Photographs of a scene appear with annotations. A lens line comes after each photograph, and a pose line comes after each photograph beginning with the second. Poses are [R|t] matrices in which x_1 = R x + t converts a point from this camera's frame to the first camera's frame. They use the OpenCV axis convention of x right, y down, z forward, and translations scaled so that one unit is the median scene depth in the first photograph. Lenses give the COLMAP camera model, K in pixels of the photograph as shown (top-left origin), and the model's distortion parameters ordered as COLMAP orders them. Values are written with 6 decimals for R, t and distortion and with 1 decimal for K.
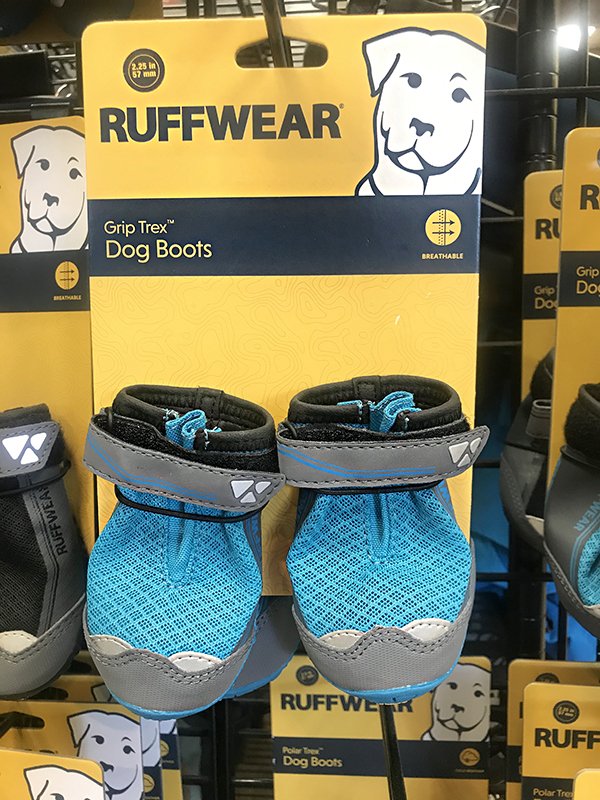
lens RADIAL K [[700.1, 0, 300.0], [0, 700.1, 400.0], [0, 0, 1]] dist [0.052076, -0.121138]
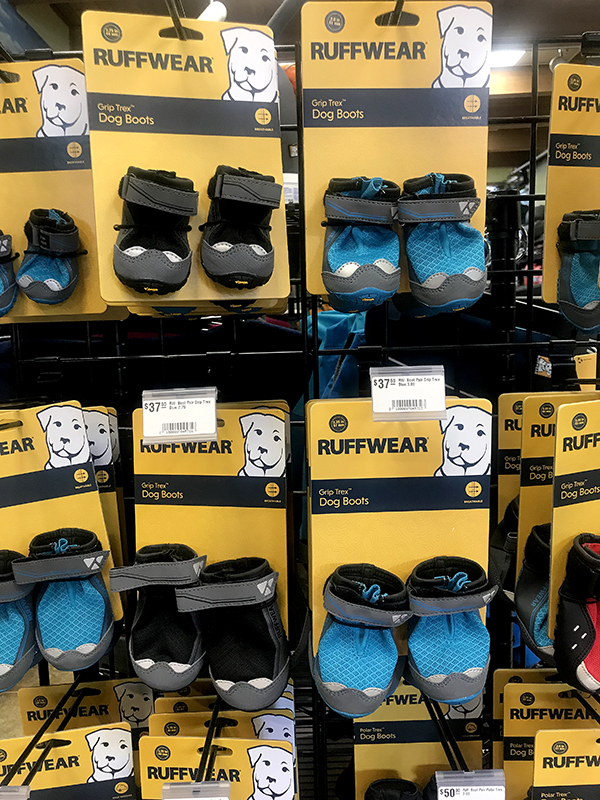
lens RADIAL K [[700.1, 0, 300.0], [0, 700.1, 400.0], [0, 0, 1]] dist [0.052076, -0.121138]
pose [[0.996836, -0.025451, 0.075306, -0.500850], [0.023989, 0.999507, 0.020247, -0.585121], [-0.075784, -0.018377, 0.996955, -1.159200]]
